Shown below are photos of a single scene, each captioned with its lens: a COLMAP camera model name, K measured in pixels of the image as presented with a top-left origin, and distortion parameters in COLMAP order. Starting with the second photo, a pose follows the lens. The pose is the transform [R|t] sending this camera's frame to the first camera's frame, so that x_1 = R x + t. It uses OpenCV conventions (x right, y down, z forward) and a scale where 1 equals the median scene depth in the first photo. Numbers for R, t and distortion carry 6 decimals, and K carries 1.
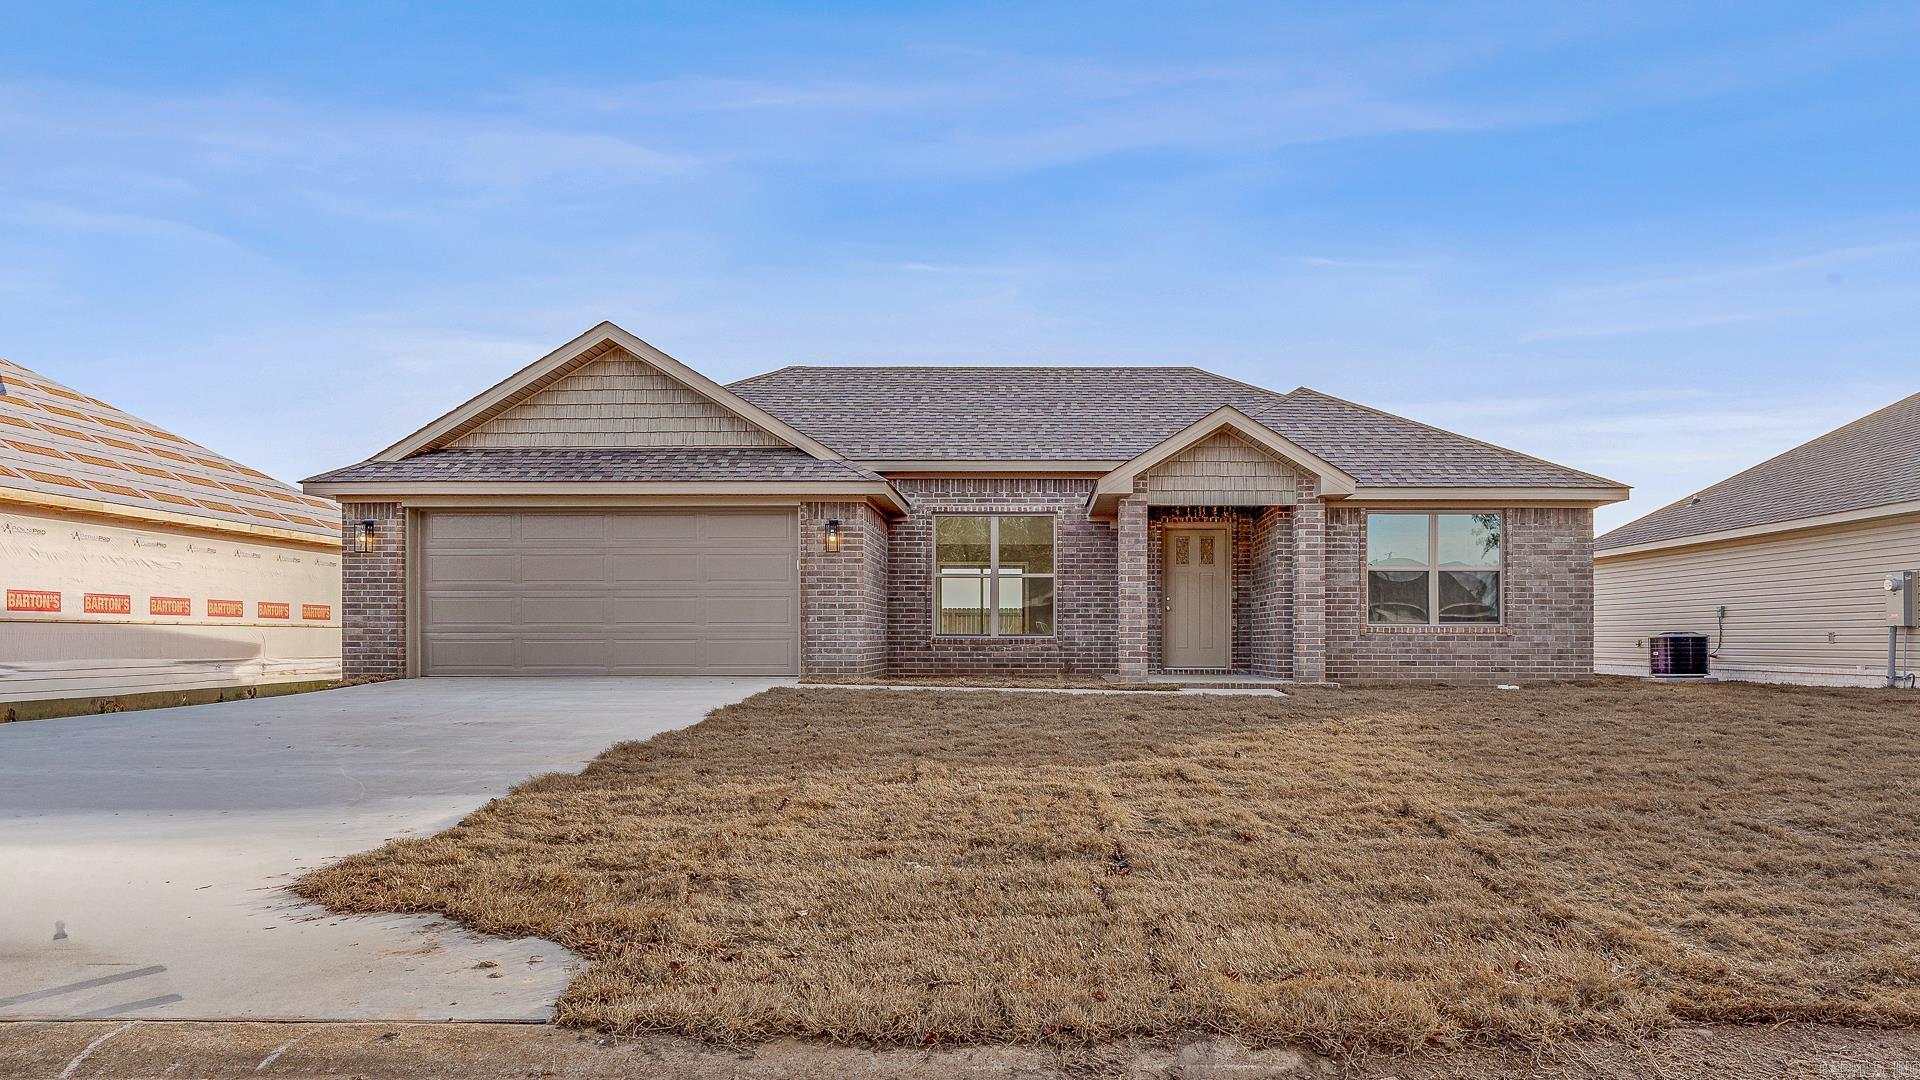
lens RADIAL K [[1235.4, 0, 1033.9], [0, 1235.4, 649.1], [0, 0, 1]] dist [-0.008036, -0.002285]
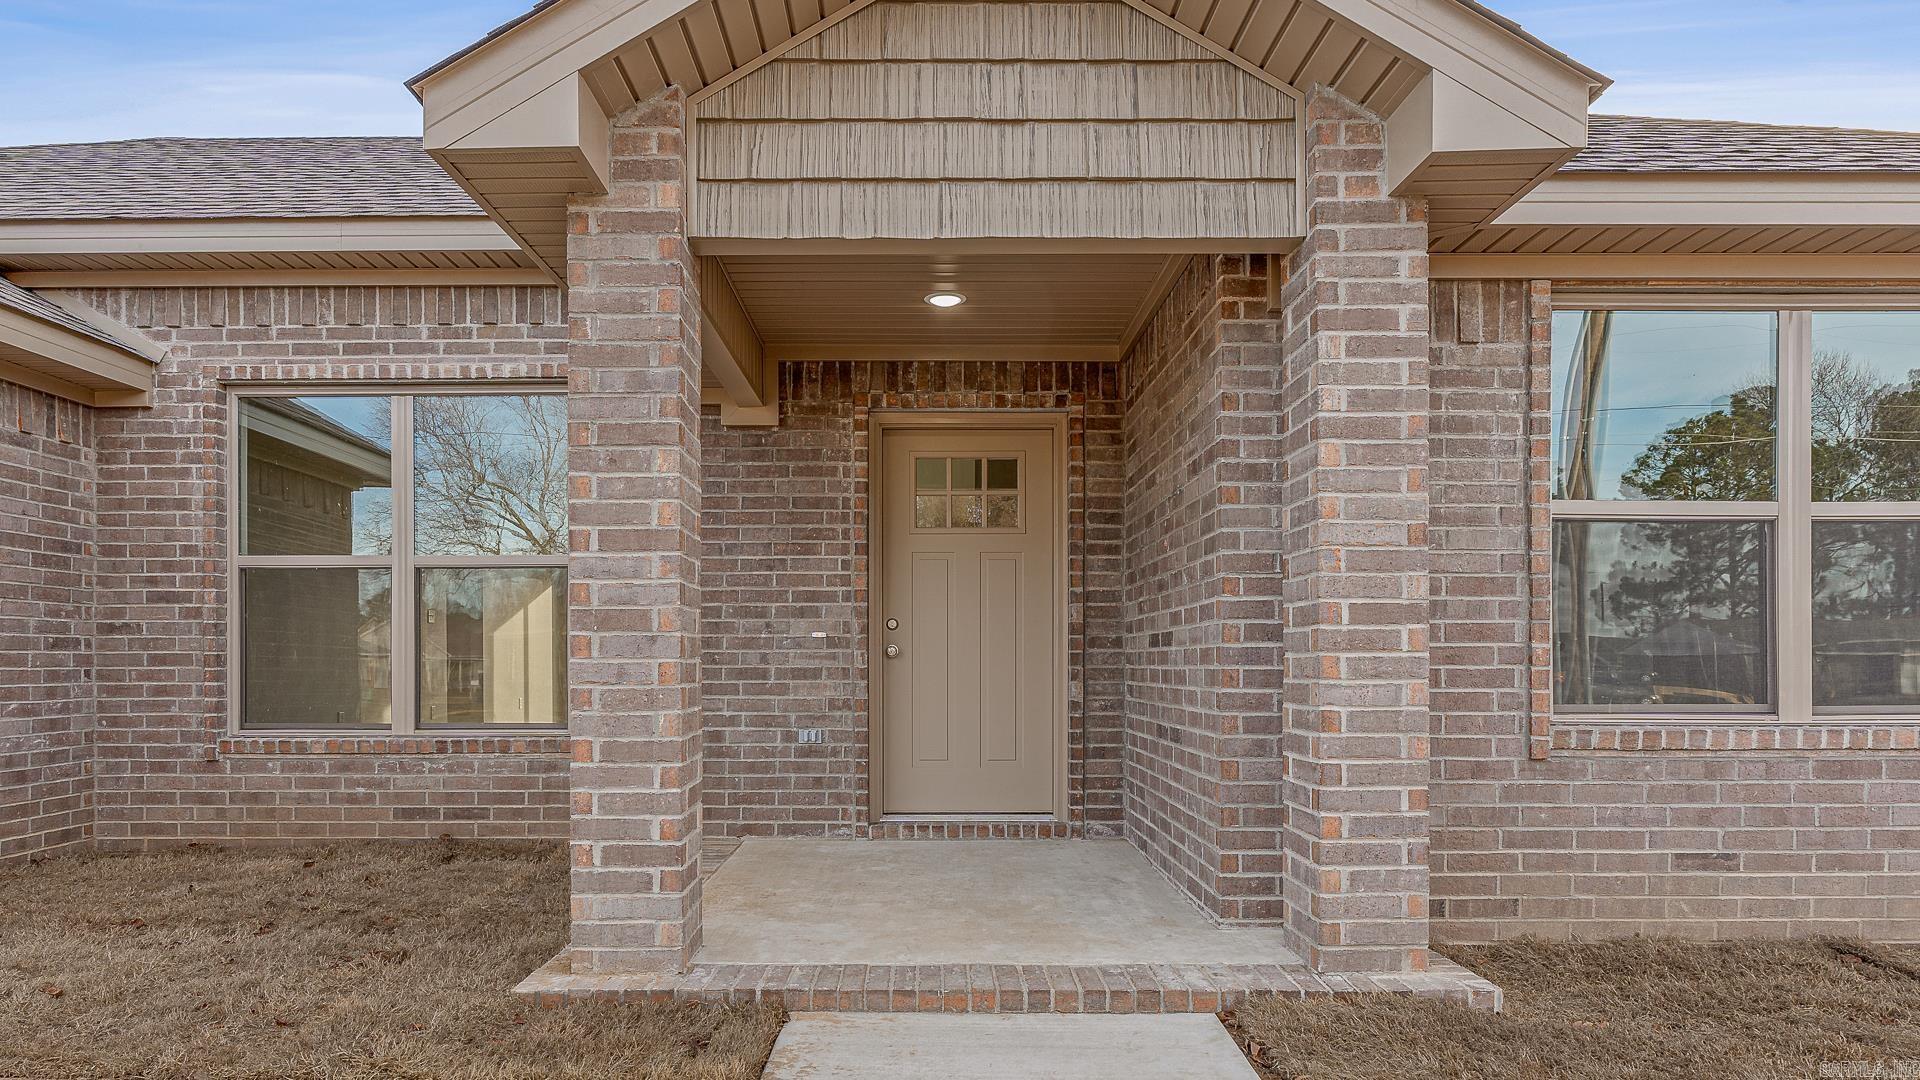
lens RADIAL K [[1110.4, 0, 917.5], [0, 1110.4, 679.4], [0, 0, 1]] dist [-0.008086, -0.000887]
pose [[0.999892, -0.002122, -0.014545, 0.136211], [0.002246, 0.999961, 0.008522, -0.030854], [0.014527, -0.008554, 0.999858, 0.762893]]
